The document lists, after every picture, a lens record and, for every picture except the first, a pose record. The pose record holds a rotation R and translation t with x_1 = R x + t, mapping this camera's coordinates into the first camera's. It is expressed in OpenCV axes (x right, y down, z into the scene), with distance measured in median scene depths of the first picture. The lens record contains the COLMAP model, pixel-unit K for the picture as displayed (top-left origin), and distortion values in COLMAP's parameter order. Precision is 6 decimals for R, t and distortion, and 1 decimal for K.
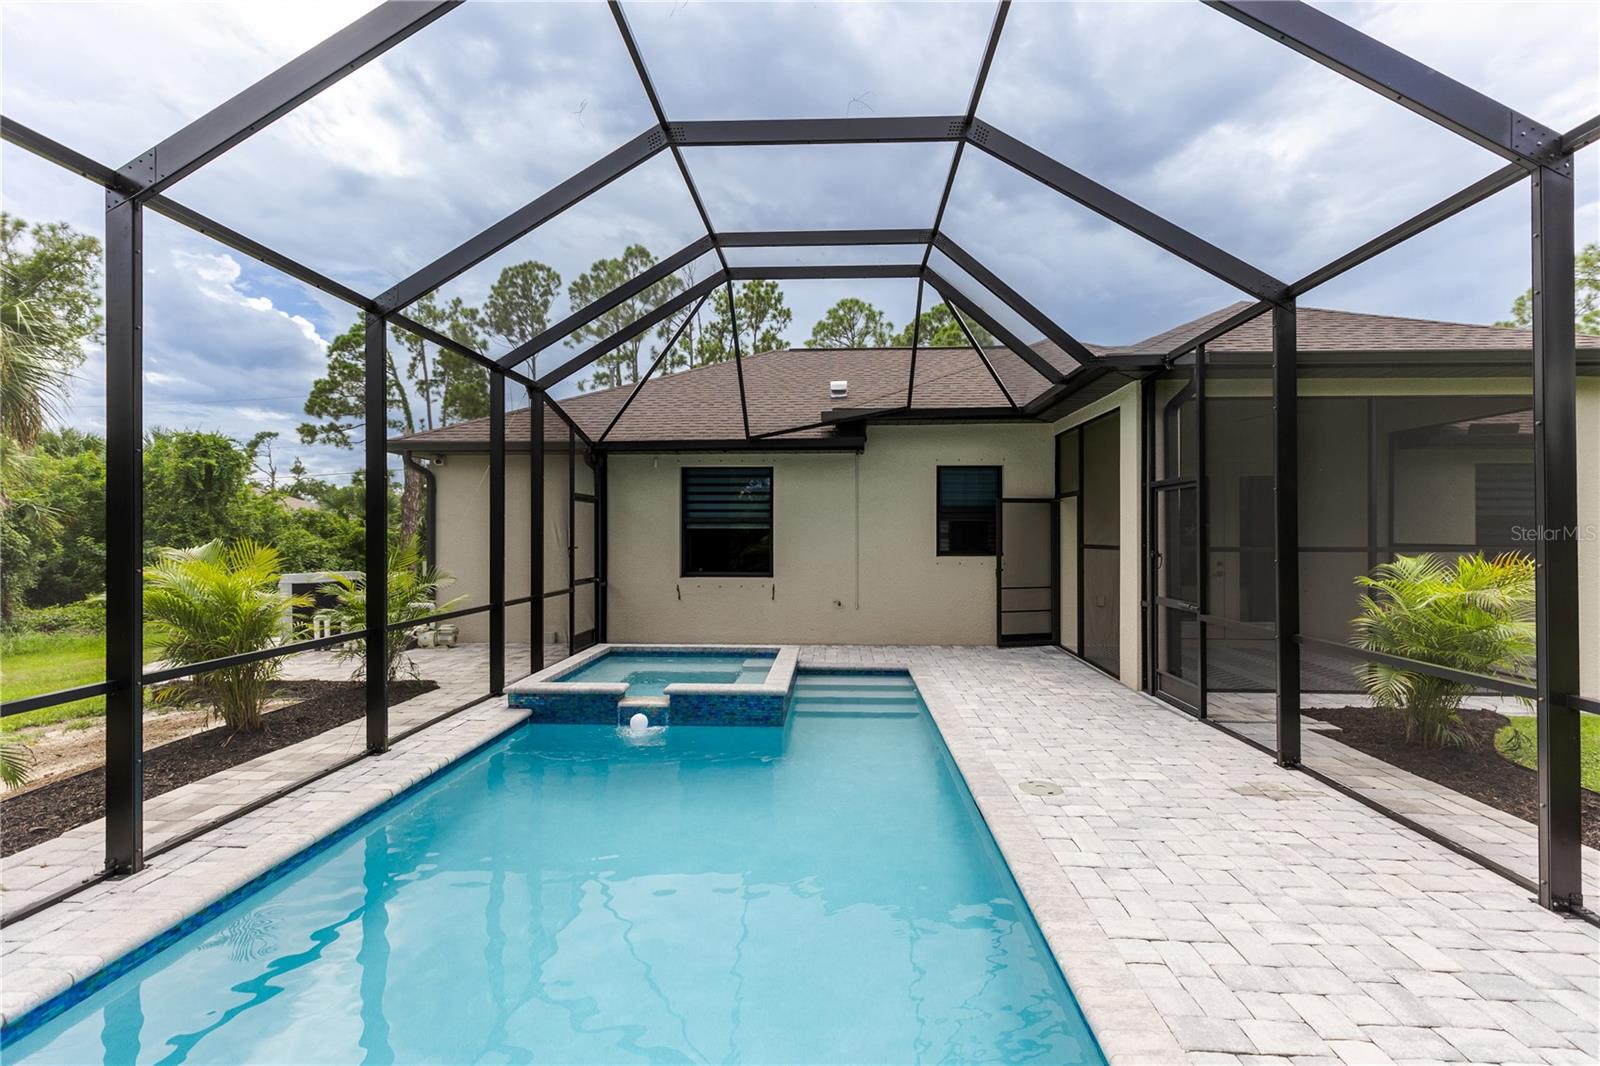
lens RADIAL K [[718.1, 0, 814.7], [0, 718.1, 522.9], [0, 0, 1]] dist [0.004794, 0.000383]
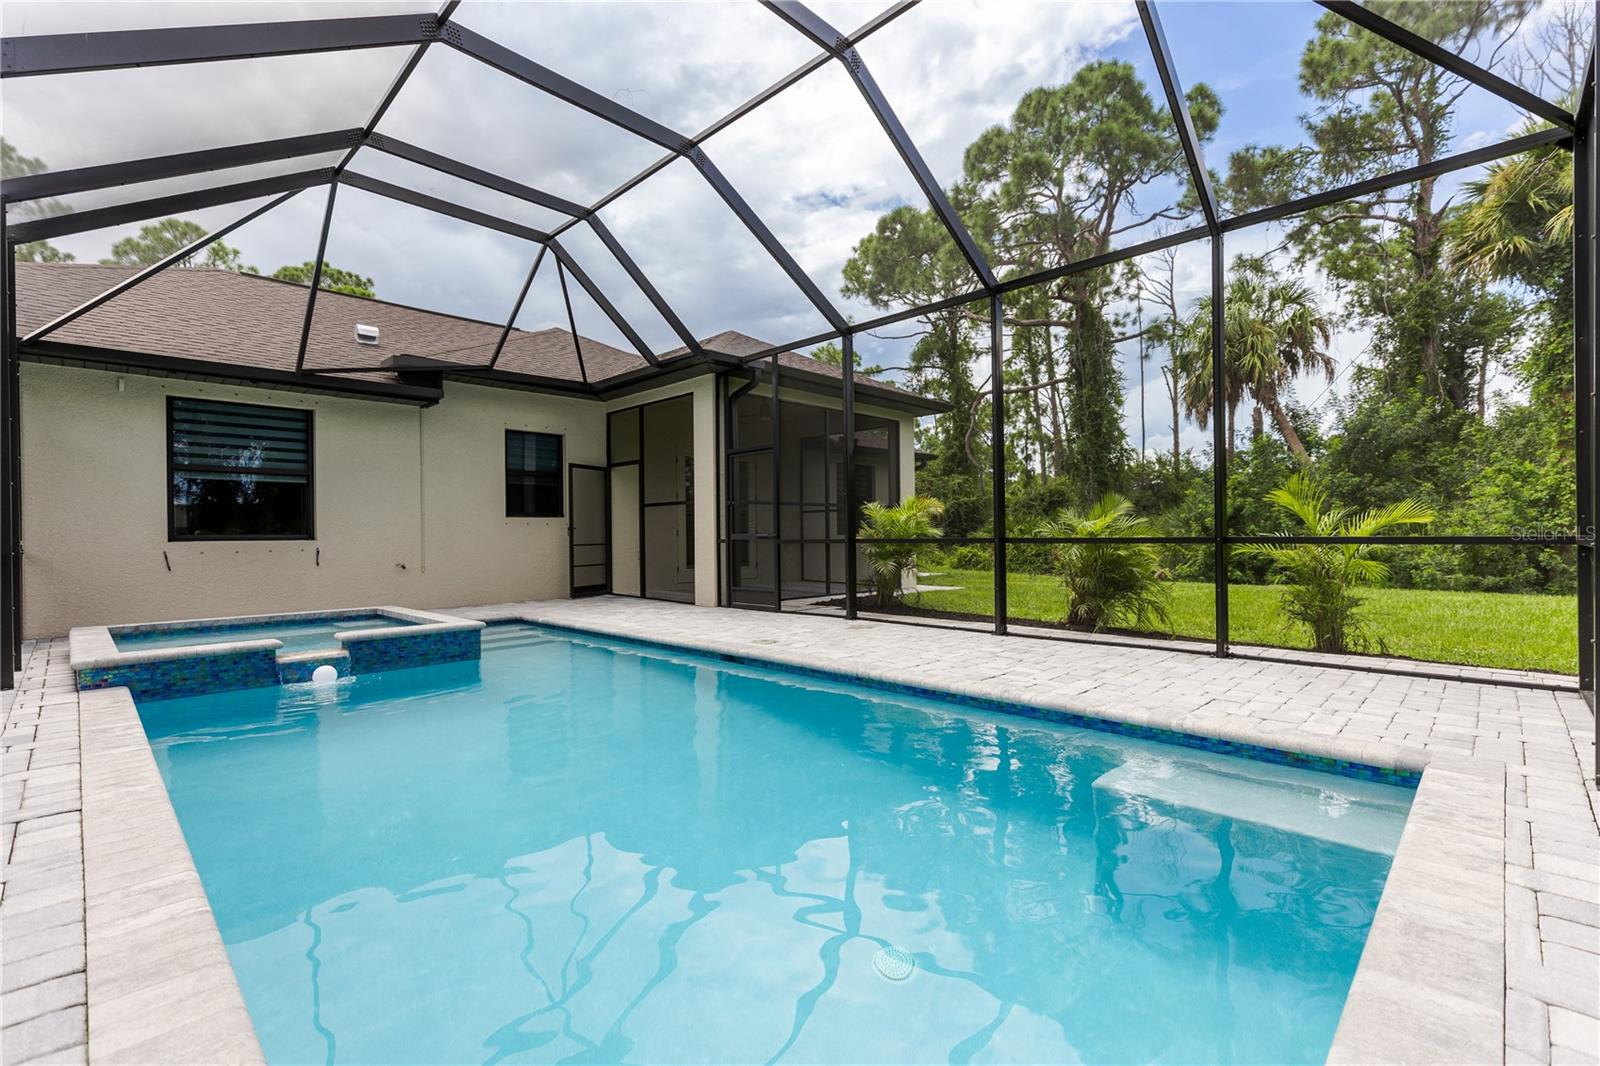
lens RADIAL K [[718.1, 0, 798.7], [0, 718.1, 536.8], [0, 0, 1]] dist [0.004794, 0.000383]
pose [[0.661981, -0.006829, 0.749489, -0.331264], [0.002595, 0.999973, 0.006820, 0.070713], [-0.749516, -0.002570, 0.661981, 0.003703]]
